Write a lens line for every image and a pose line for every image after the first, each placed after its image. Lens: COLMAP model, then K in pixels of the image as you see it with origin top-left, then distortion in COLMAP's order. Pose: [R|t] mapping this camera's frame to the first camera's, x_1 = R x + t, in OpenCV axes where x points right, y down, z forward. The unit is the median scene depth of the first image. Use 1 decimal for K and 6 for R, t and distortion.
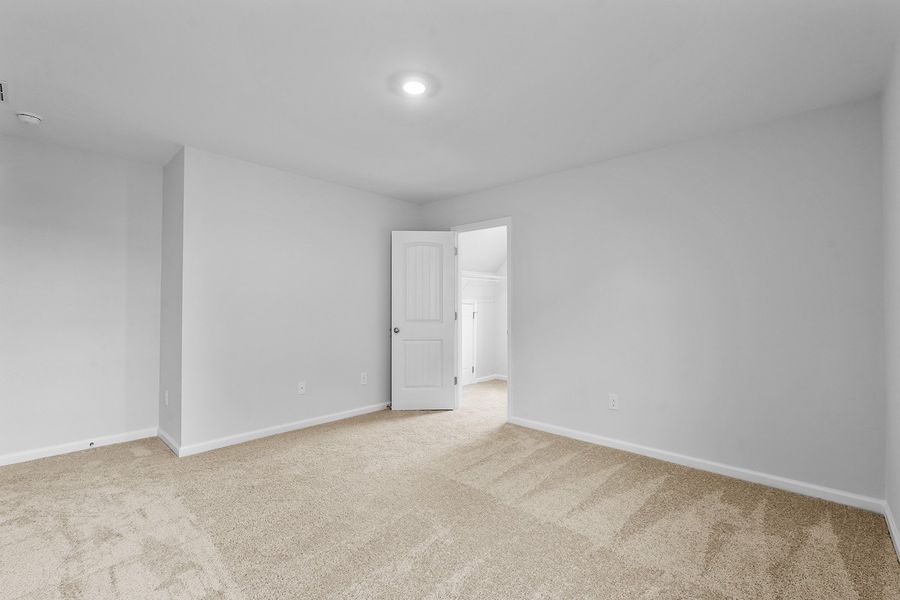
lens RADIAL K [[396.6, 0, 450.0], [0, 396.6, 300.0], [0, 0, 1]] dist [-0.001259, -0.000303]
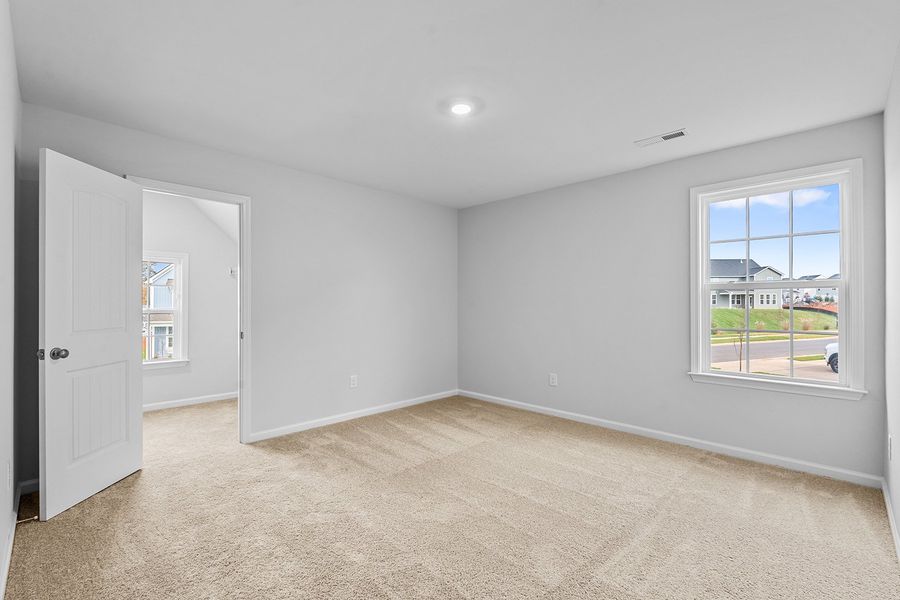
lens RADIAL K [[396.6, 0, 450.0], [0, 396.6, 300.0], [0, 0, 1]] dist [-0.001259, -0.000303]
pose [[0.031666, 0.008580, 0.999462, -0.980558], [-0.018562, 0.999796, -0.007995, 0.006758], [-0.999326, -0.018299, 0.031819, 0.793618]]
